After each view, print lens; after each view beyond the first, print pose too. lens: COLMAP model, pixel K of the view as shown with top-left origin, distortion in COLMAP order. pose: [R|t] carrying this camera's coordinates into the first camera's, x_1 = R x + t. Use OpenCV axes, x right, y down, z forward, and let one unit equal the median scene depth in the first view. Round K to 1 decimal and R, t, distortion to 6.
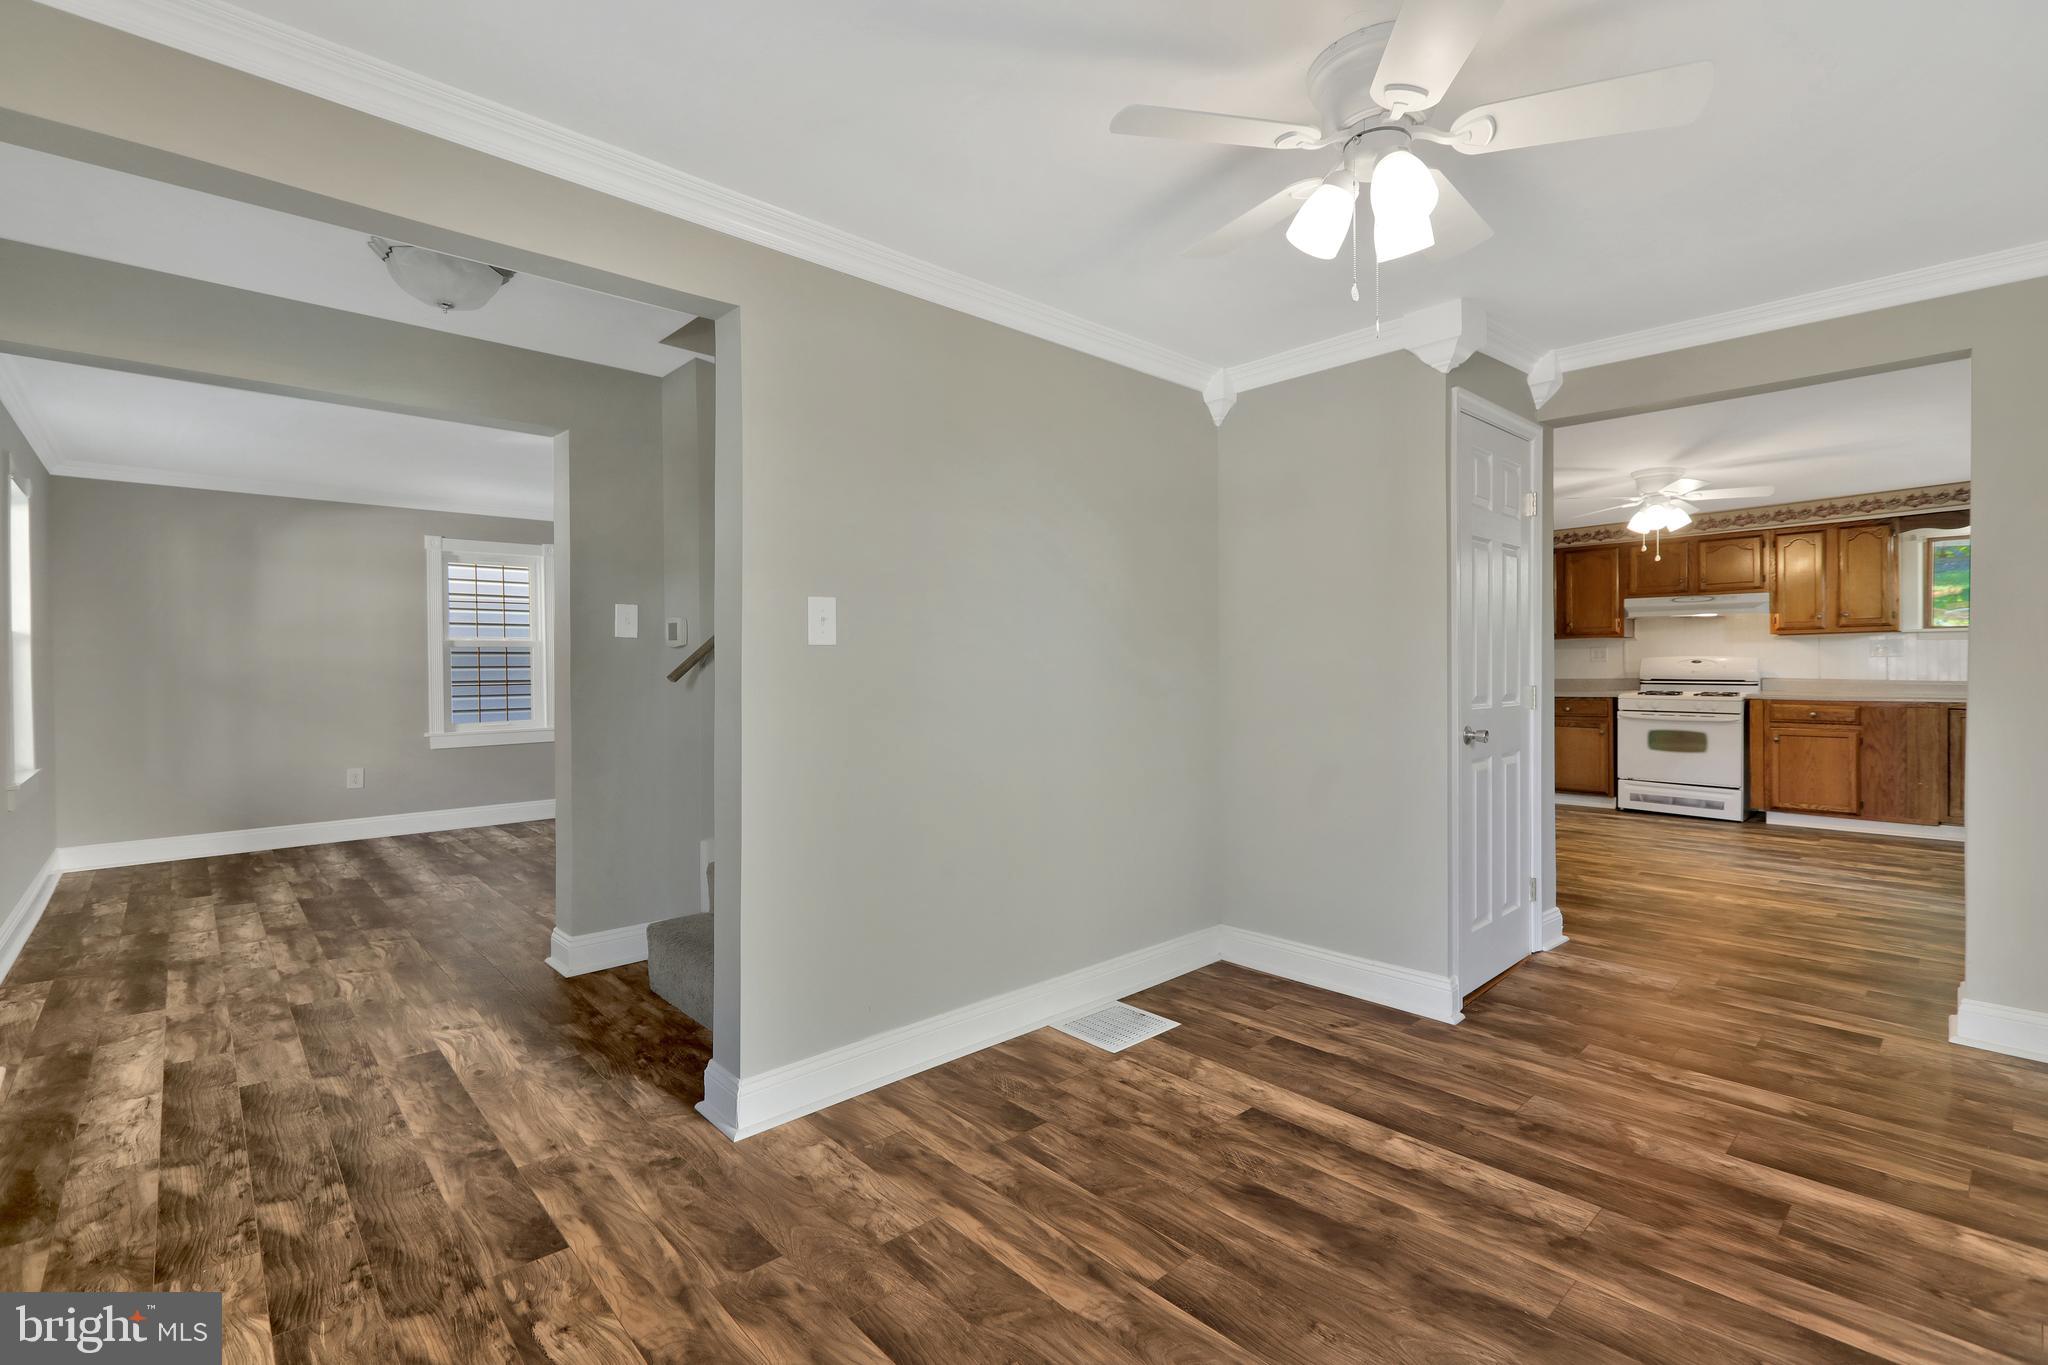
lens RADIAL K [[921.6, 0, 1021.8], [0, 921.6, 642.8], [0, 0, 1]] dist [0.001132, -0.000390]
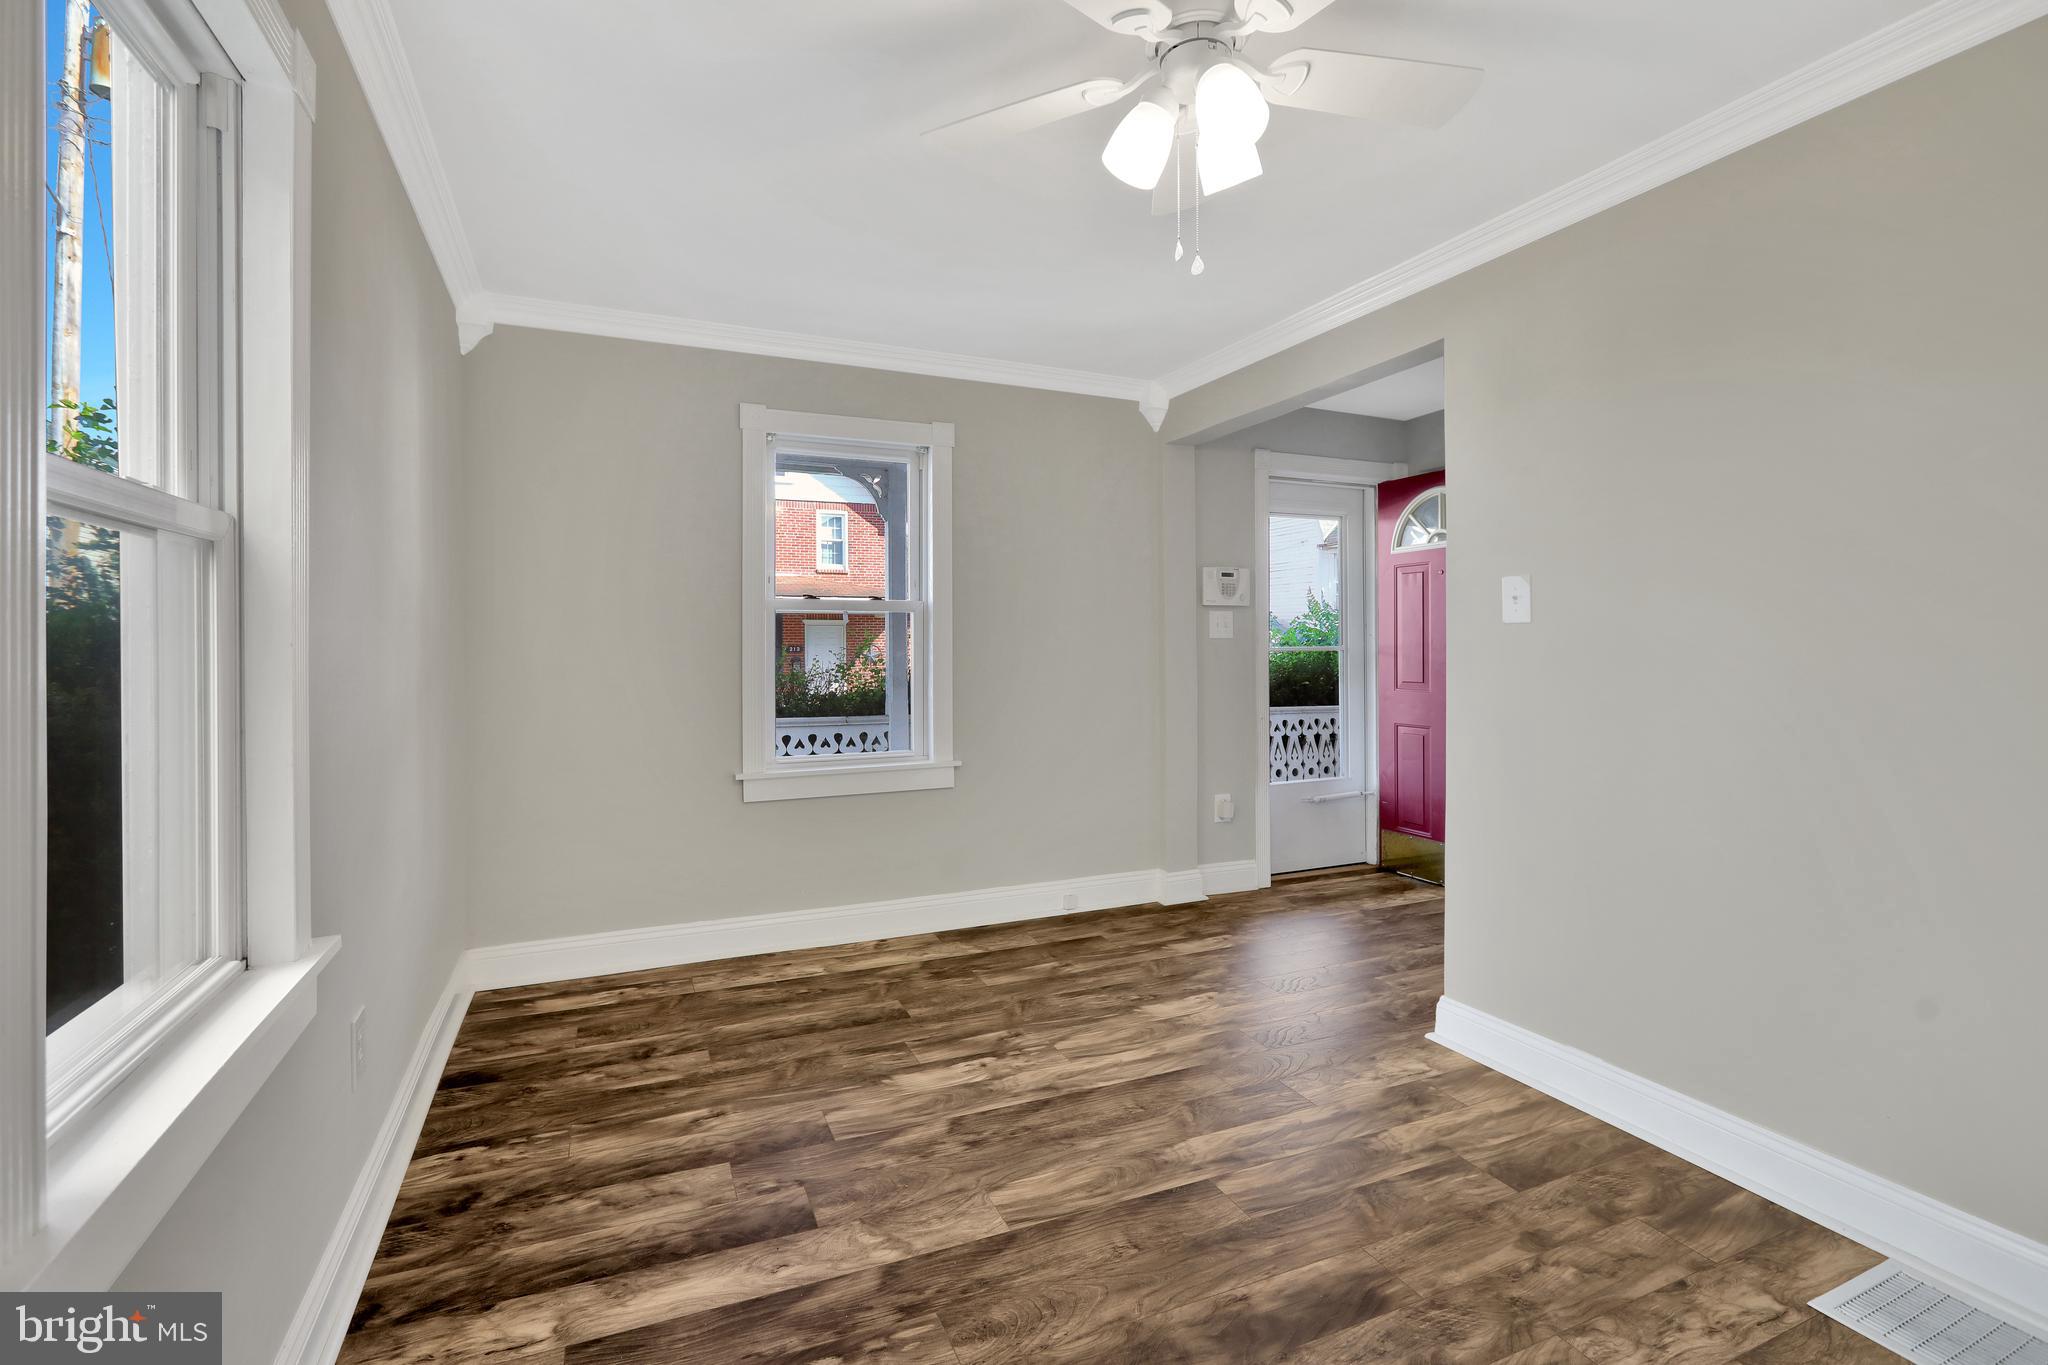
lens RADIAL K [[921.6, 0, 1021.8], [0, 921.6, 642.8], [0, 0, 1]] dist [0.001132, -0.000390]
pose [[-0.315148, -0.001619, -0.949041, 1.185808], [0.024629, 0.999648, -0.009884, 0.023103], [0.948723, -0.026489, -0.314997, 1.044126]]
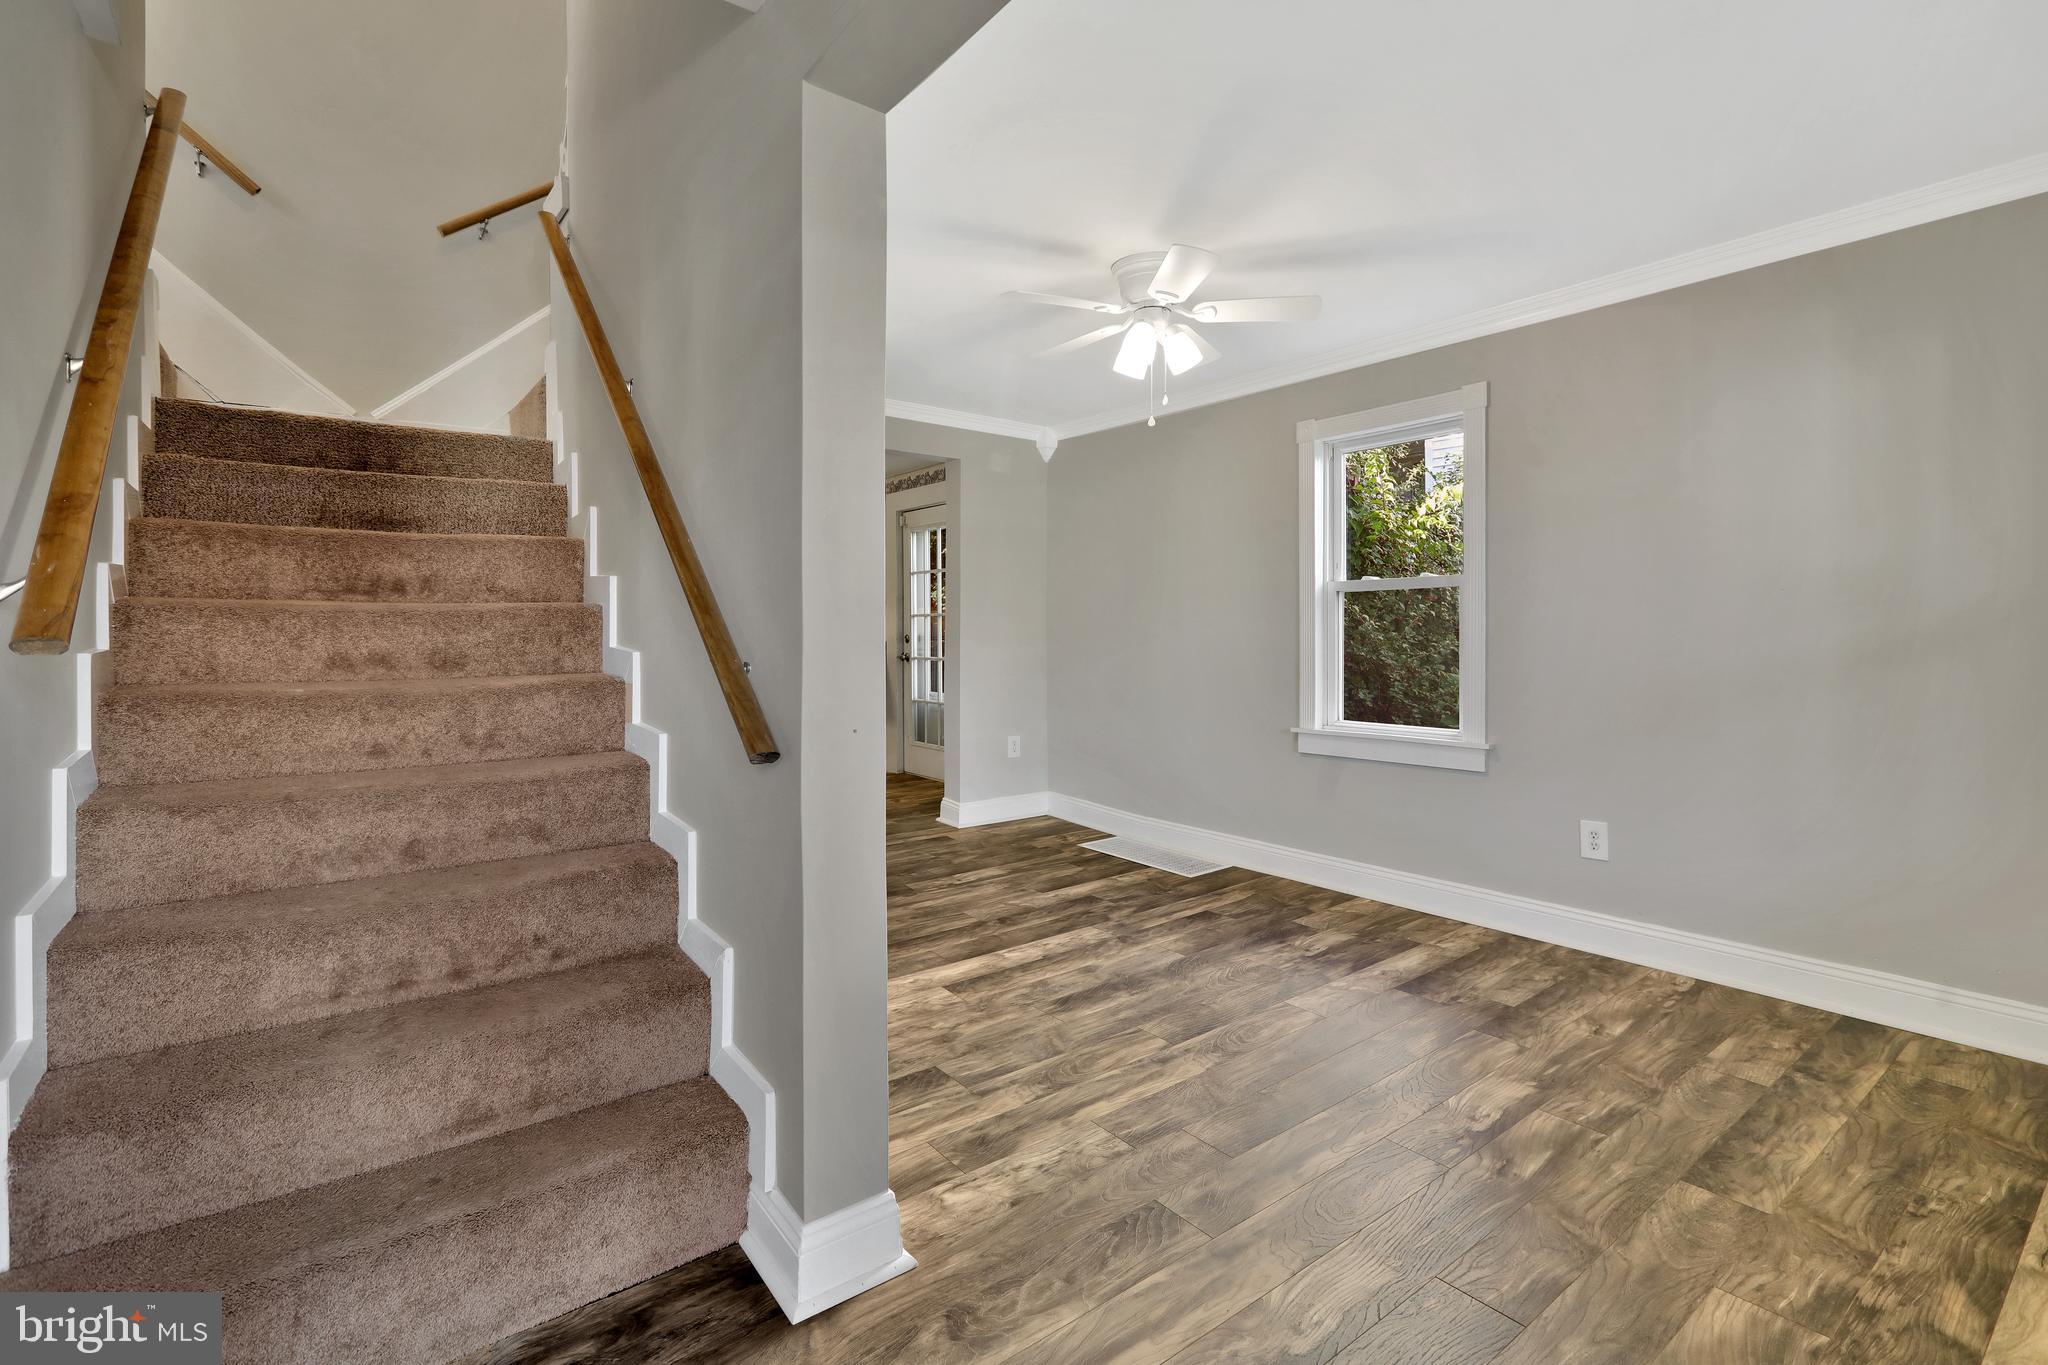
lens RADIAL K [[921.6, 0, 1021.8], [0, 921.6, 642.8], [0, 0, 1]] dist [0.001132, -0.000390]
pose [[0.092884, -0.008718, 0.995639, -1.204233], [-0.022163, 0.999696, 0.010822, 0.044184], [-0.995430, -0.023071, 0.092663, 1.008055]]
